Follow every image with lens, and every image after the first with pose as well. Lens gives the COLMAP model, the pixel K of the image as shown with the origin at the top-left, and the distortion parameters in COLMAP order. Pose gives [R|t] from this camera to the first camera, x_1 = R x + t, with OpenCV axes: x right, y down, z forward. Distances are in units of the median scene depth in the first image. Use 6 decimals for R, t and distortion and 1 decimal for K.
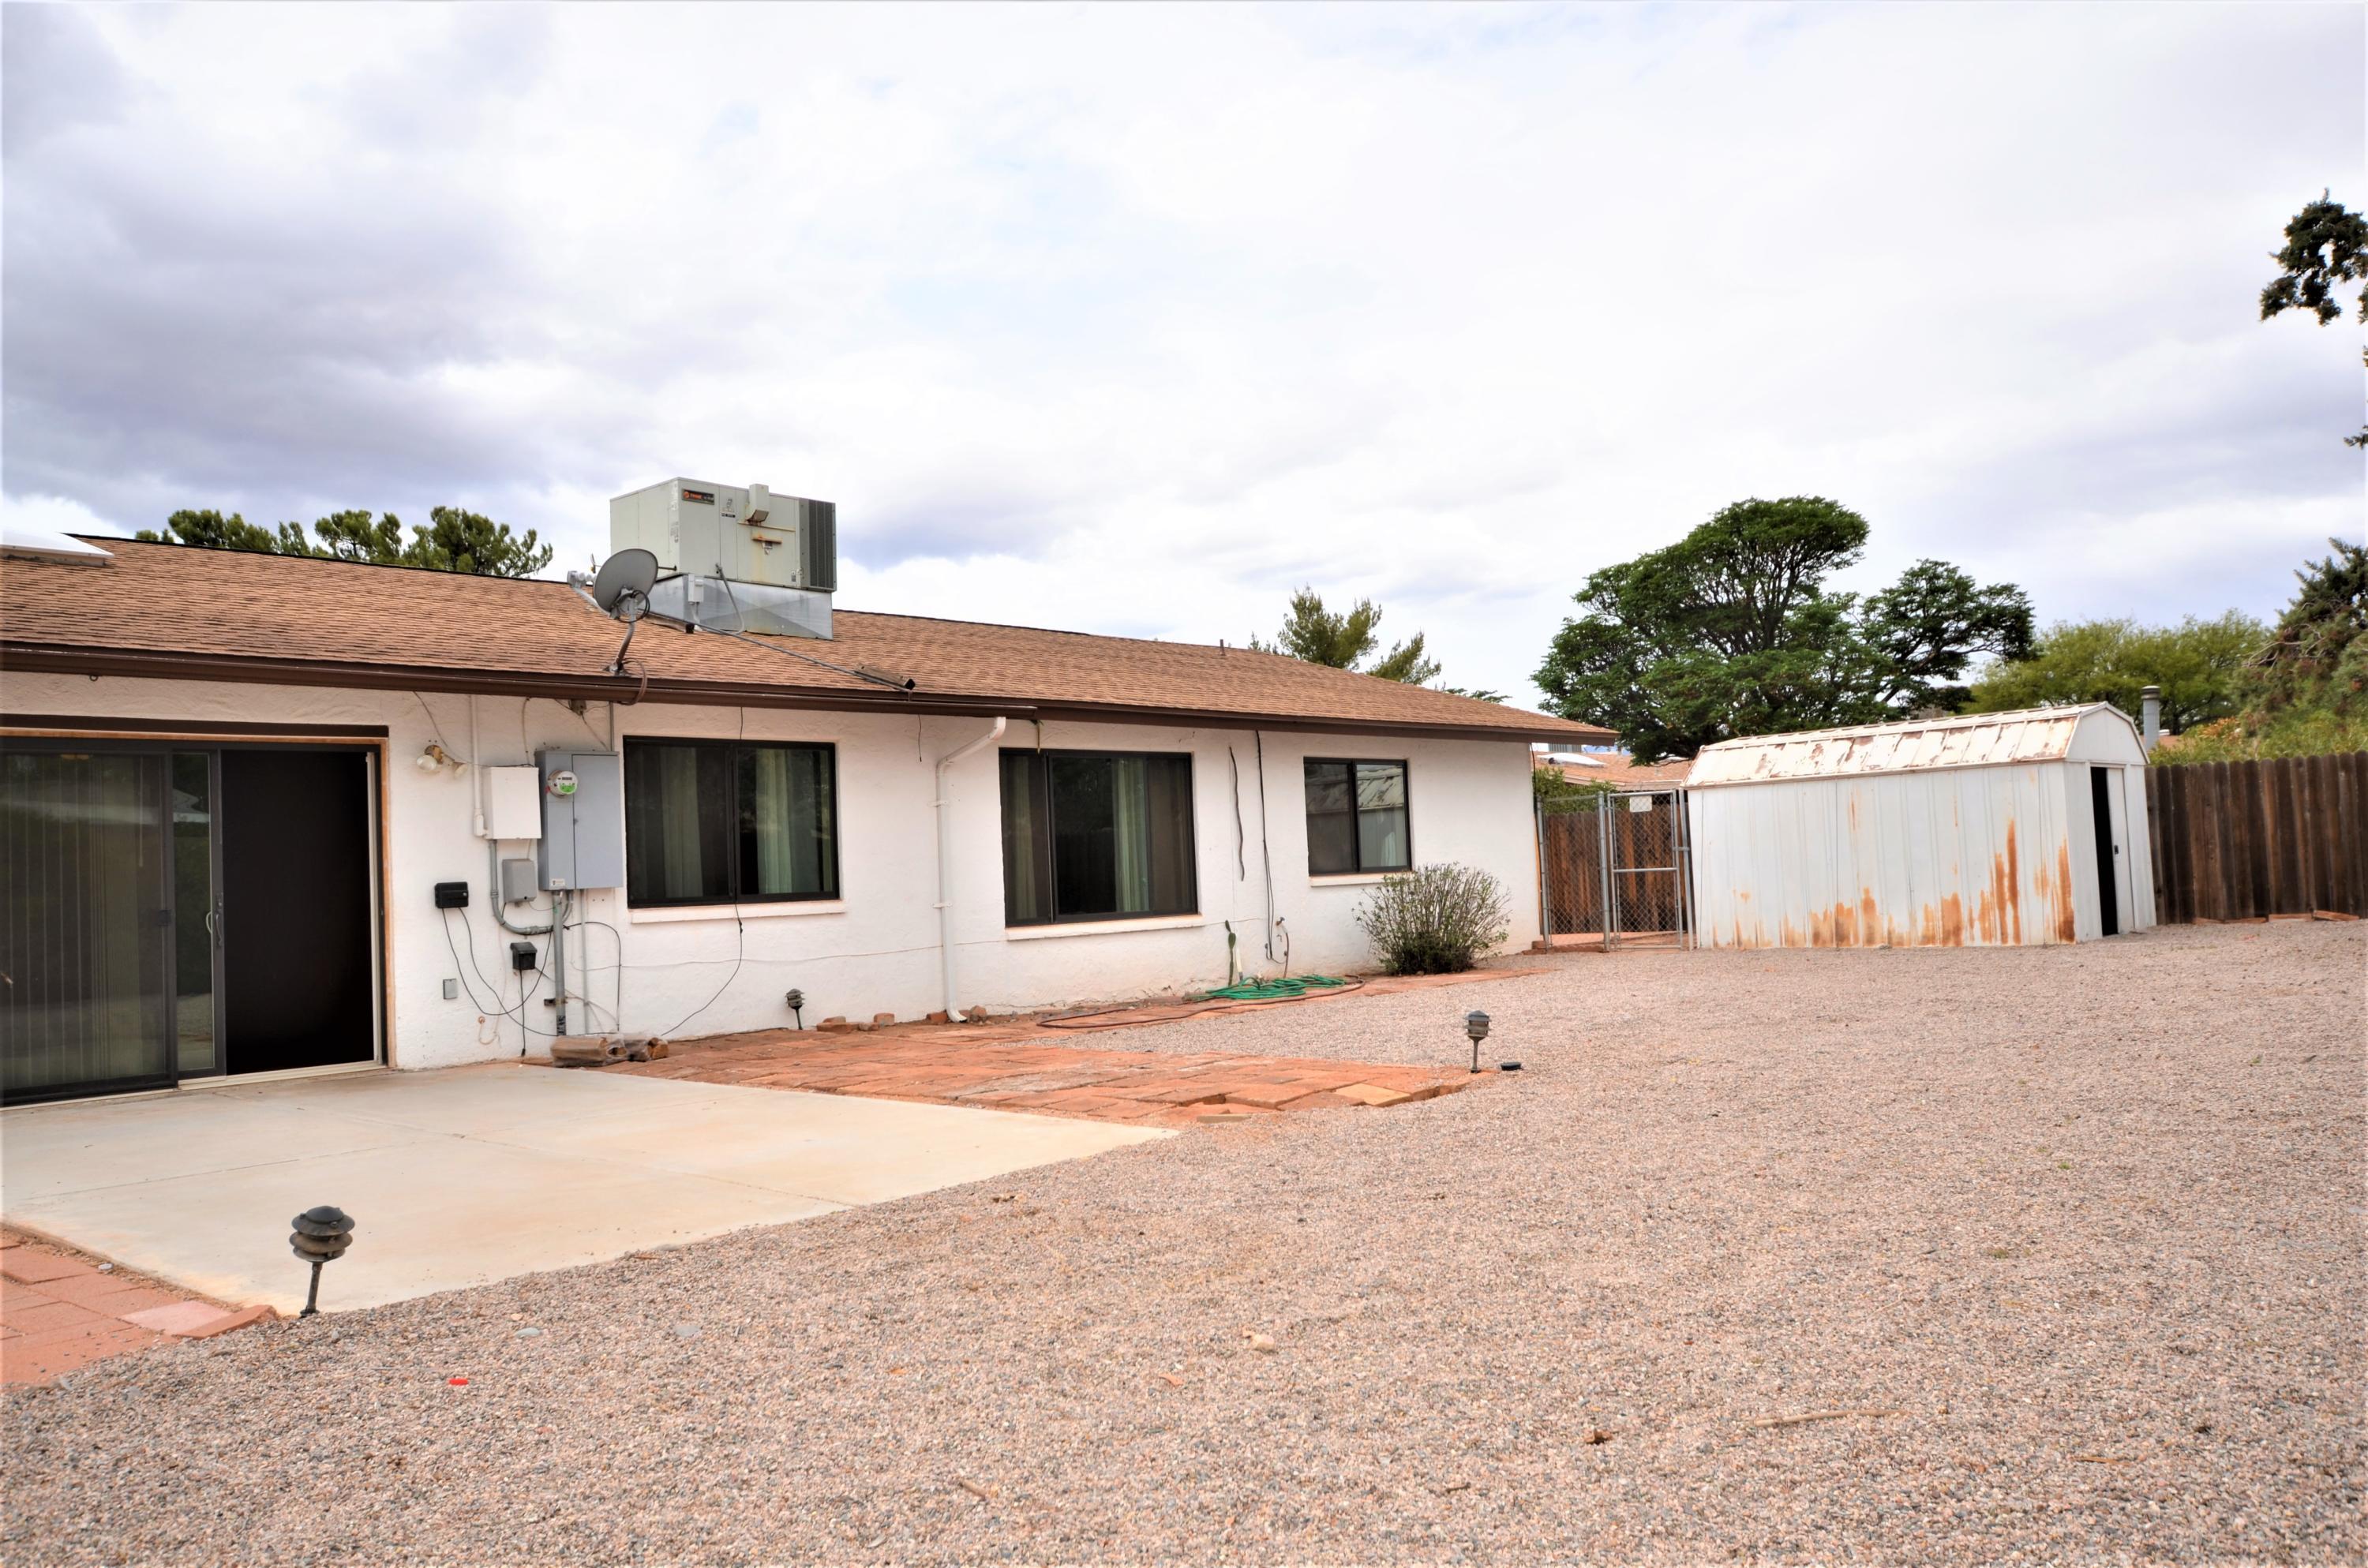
lens RADIAL K [[1957.3, 0, 1185.3], [0, 1957.3, 784.2], [0, 0, 1]] dist [0.007896, 0.014521]
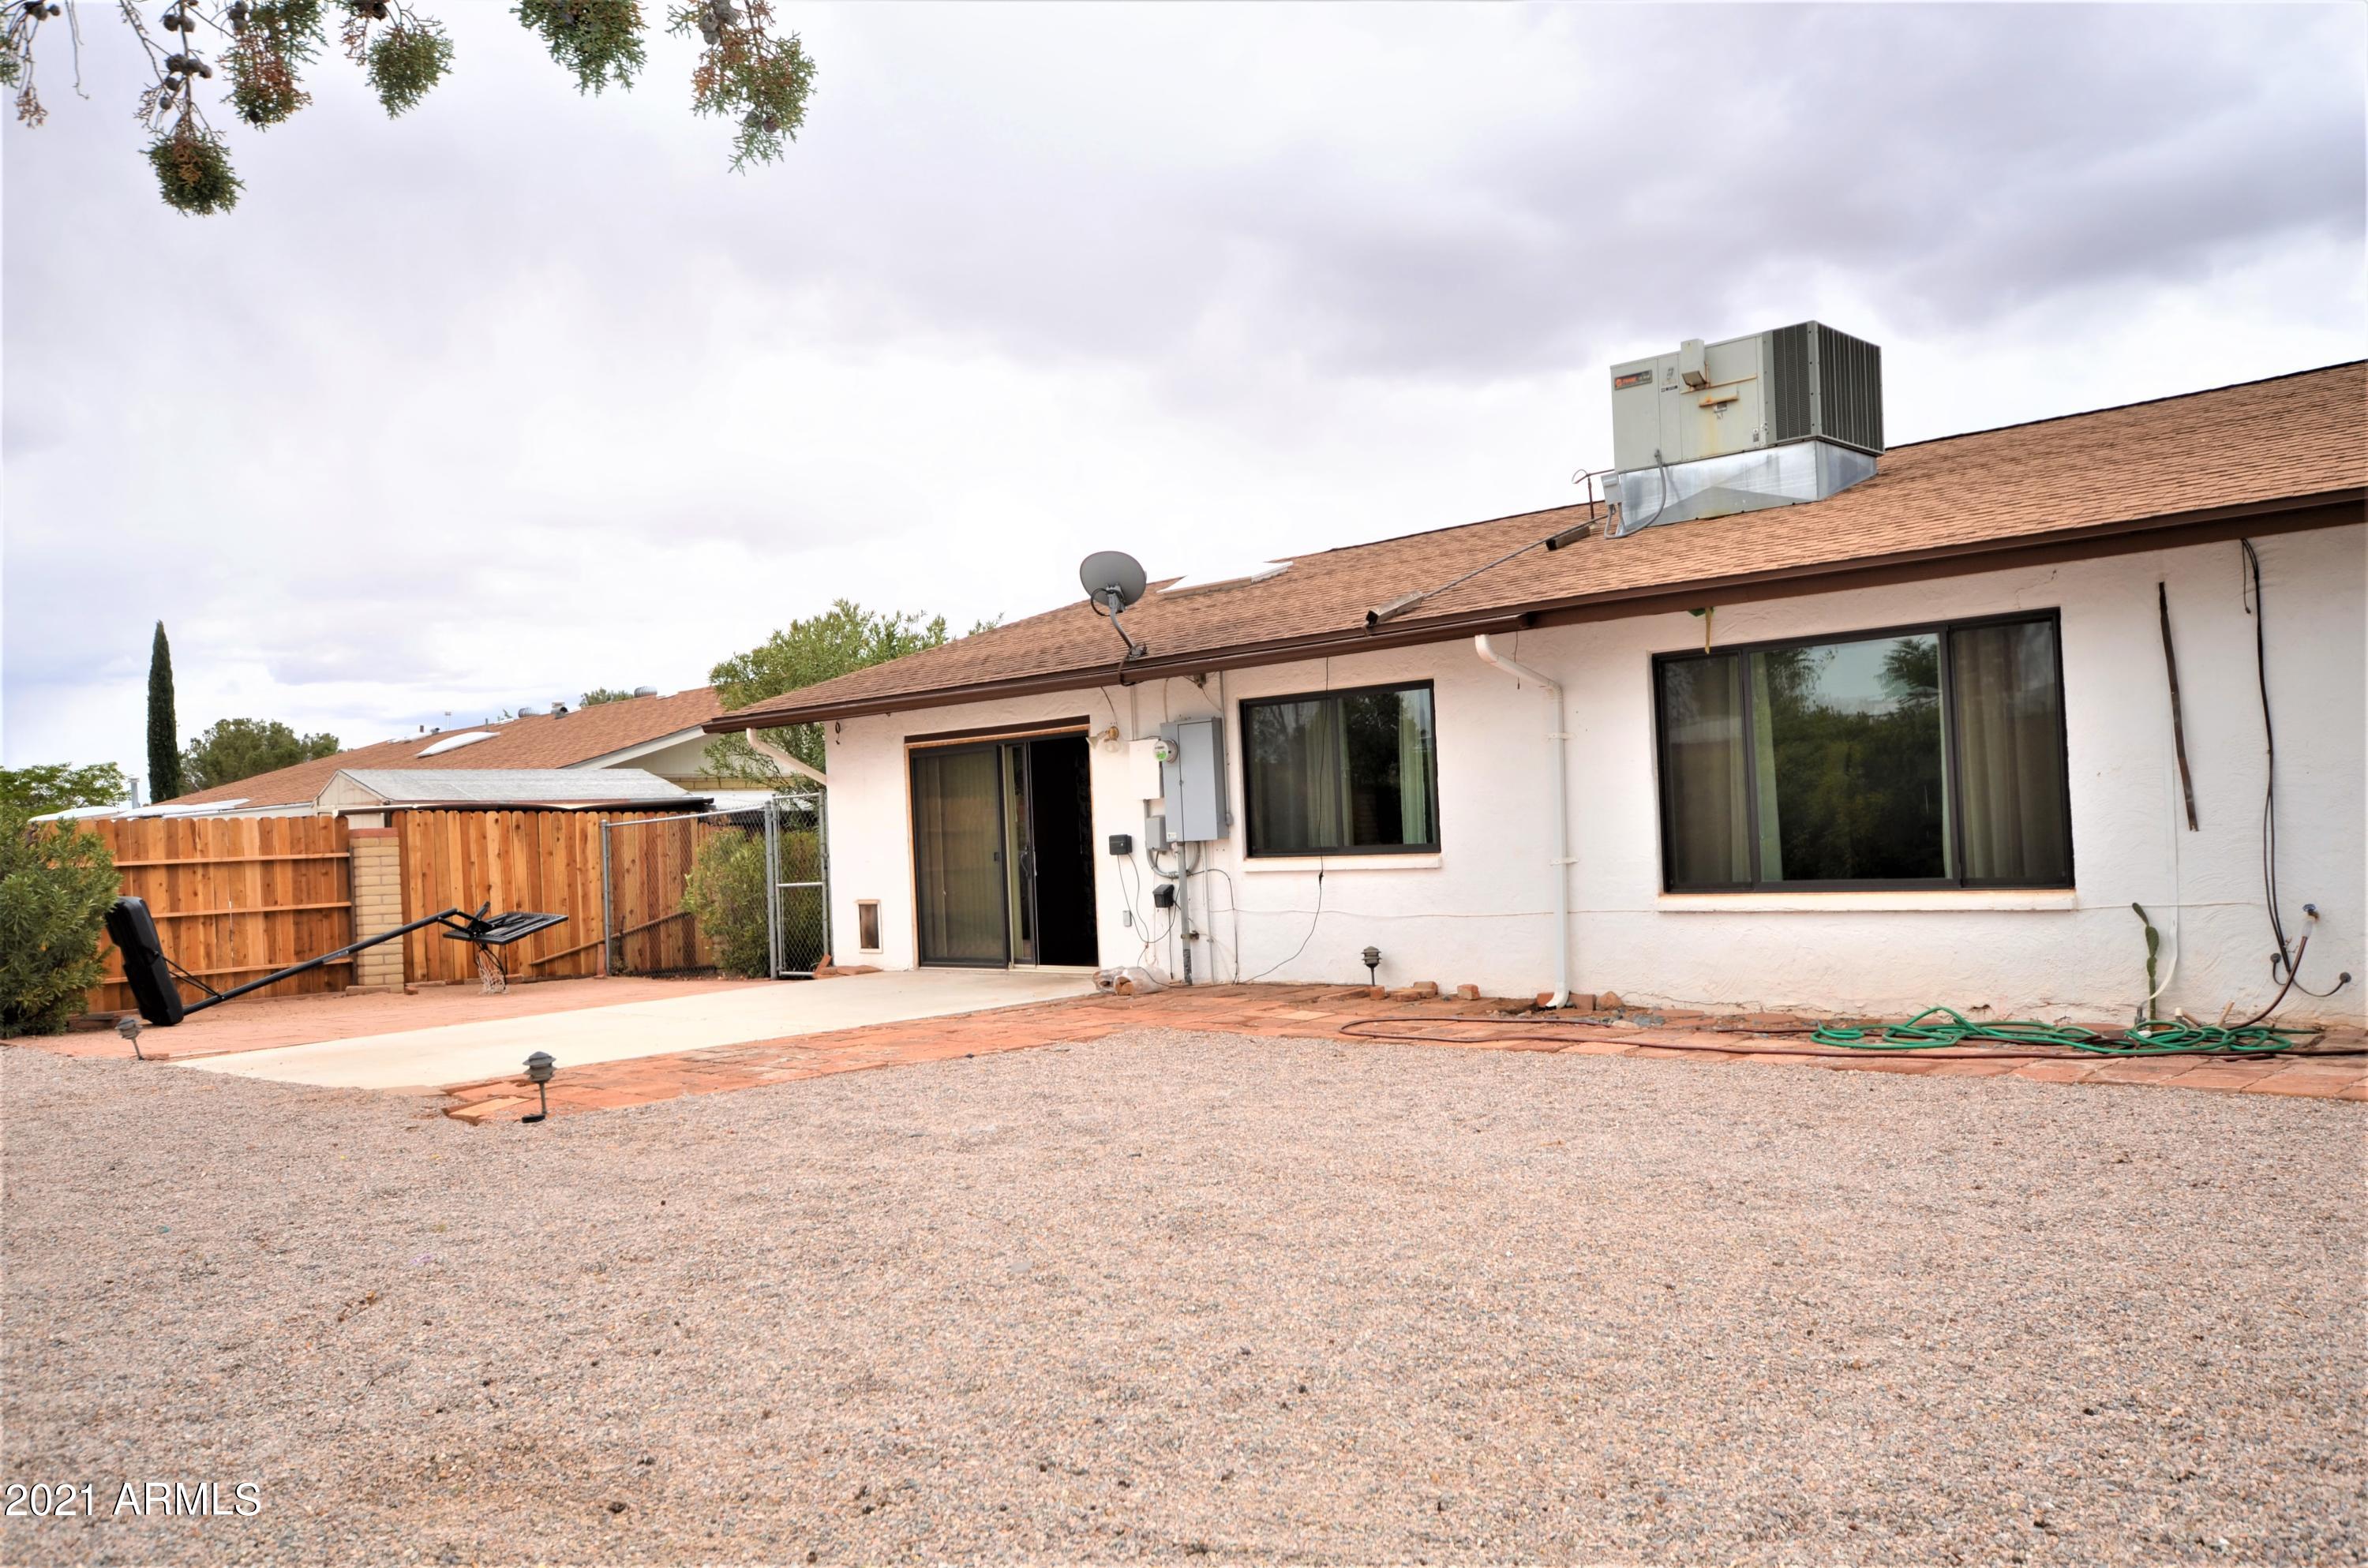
lens RADIAL K [[1957.3, 0, 1179.6], [0, 1957.3, 785.2], [0, 0, 1]] dist [0.007896, 0.014521]
pose [[-0.096916, 0.020070, -0.995090, 0.603660], [0.093406, 0.995568, 0.010983, 0.005574], [0.990900, -0.091883, -0.098361, 0.804451]]
